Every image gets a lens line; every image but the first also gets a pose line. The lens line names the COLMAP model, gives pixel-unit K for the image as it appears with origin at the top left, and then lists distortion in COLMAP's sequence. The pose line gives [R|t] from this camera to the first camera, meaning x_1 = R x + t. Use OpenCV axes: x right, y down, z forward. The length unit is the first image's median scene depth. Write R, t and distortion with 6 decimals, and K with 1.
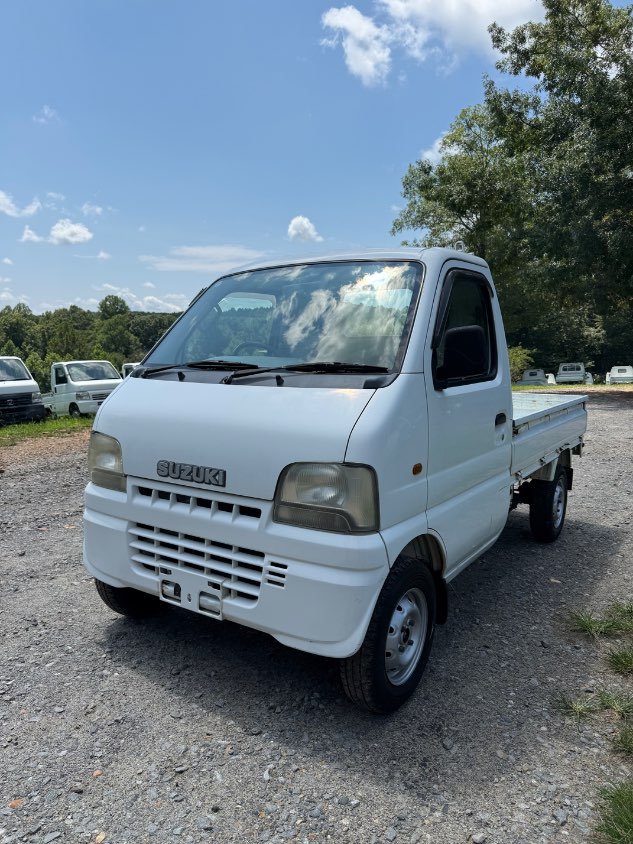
lens RADIAL K [[625.2, 0, 312.1], [0, 625.2, 423.9], [0, 0, 1]] dist [0.001714, 0.013013]
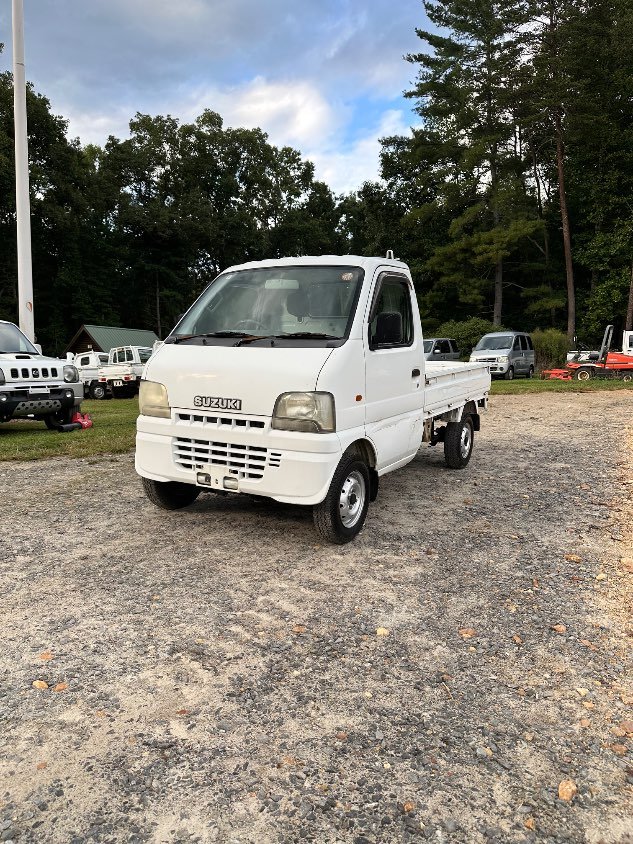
lens RADIAL K [[625.2, 0, 311.1], [0, 625.2, 420.6], [0, 0, 1]] dist [0.001714, 0.013013]
pose [[0.997123, -0.007455, 0.075429, -0.077019], [0.005464, 0.999632, 0.026565, 0.083626], [-0.075599, -0.026076, 0.996797, -0.597625]]
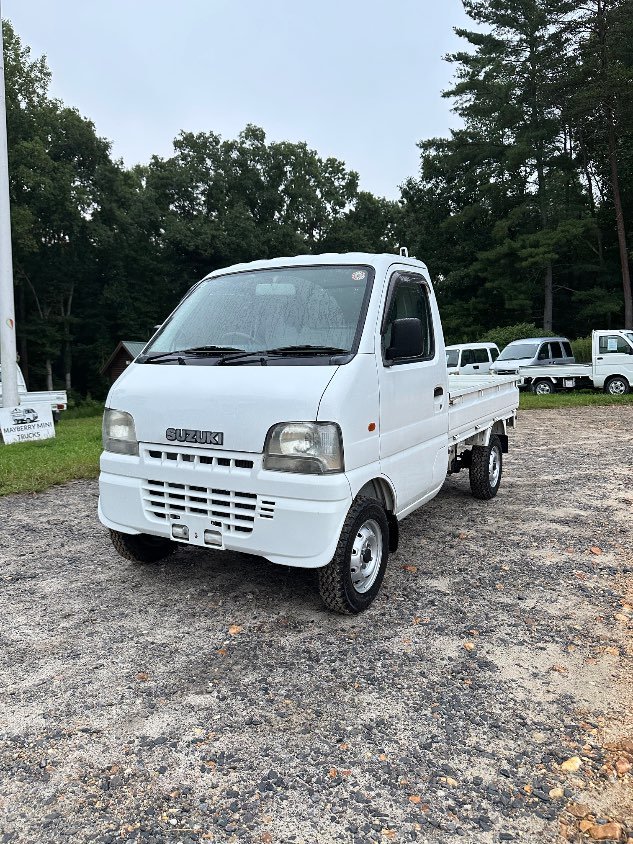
lens RADIAL K [[625.2, 0, 324.7], [0, 625.2, 425.5], [0, 0, 1]] dist [0.001714, 0.013013]
pose [[0.996338, -0.027667, 0.080908, -0.033576], [0.026573, 0.999541, 0.014571, 0.044783], [-0.081274, -0.012367, 0.996615, -0.280051]]
